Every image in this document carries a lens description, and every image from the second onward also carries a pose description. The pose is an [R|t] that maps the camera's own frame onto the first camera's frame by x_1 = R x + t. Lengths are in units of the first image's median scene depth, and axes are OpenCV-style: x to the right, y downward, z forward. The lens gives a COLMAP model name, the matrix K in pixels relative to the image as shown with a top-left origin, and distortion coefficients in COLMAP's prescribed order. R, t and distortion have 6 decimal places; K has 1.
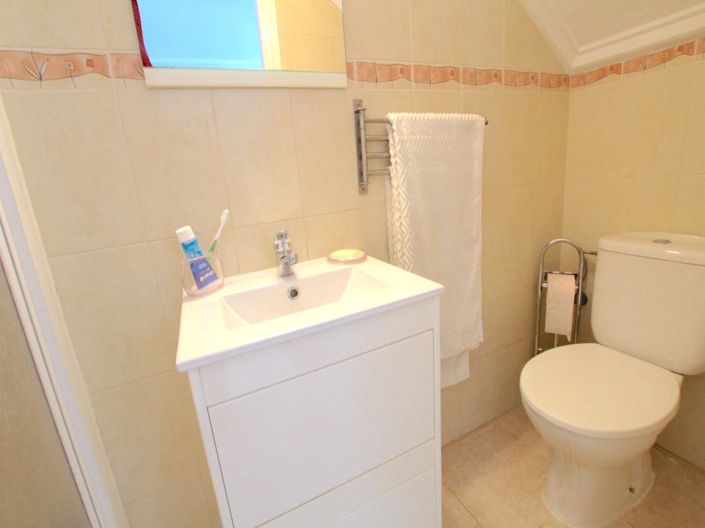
lens RADIAL K [[332.6, 0, 351.9], [0, 332.6, 256.5], [0, 0, 1]] dist [-0.029160, 0.003662]
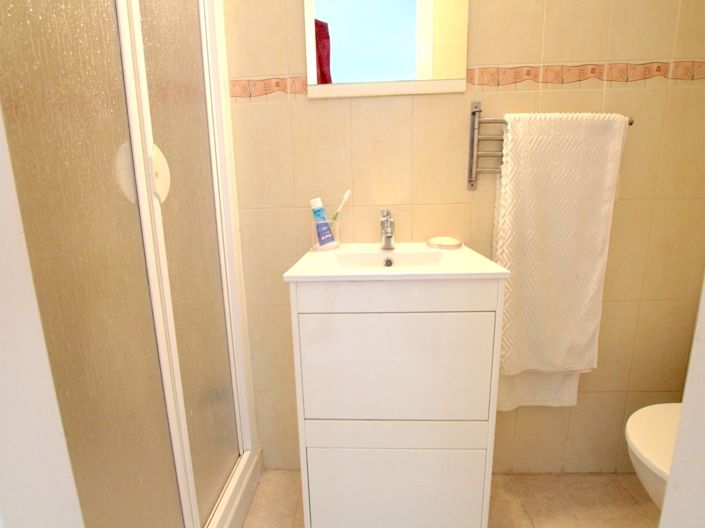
lens RADIAL K [[332.6, 0, 353.3], [0, 332.6, 264.7], [0, 0, 1]] dist [-0.029160, 0.003662]
pose [[0.882202, 0.166659, -0.440390, 0.222596], [-0.167318, 0.985184, 0.037651, 0.082210], [0.440140, 0.040470, 0.897017, -0.135806]]
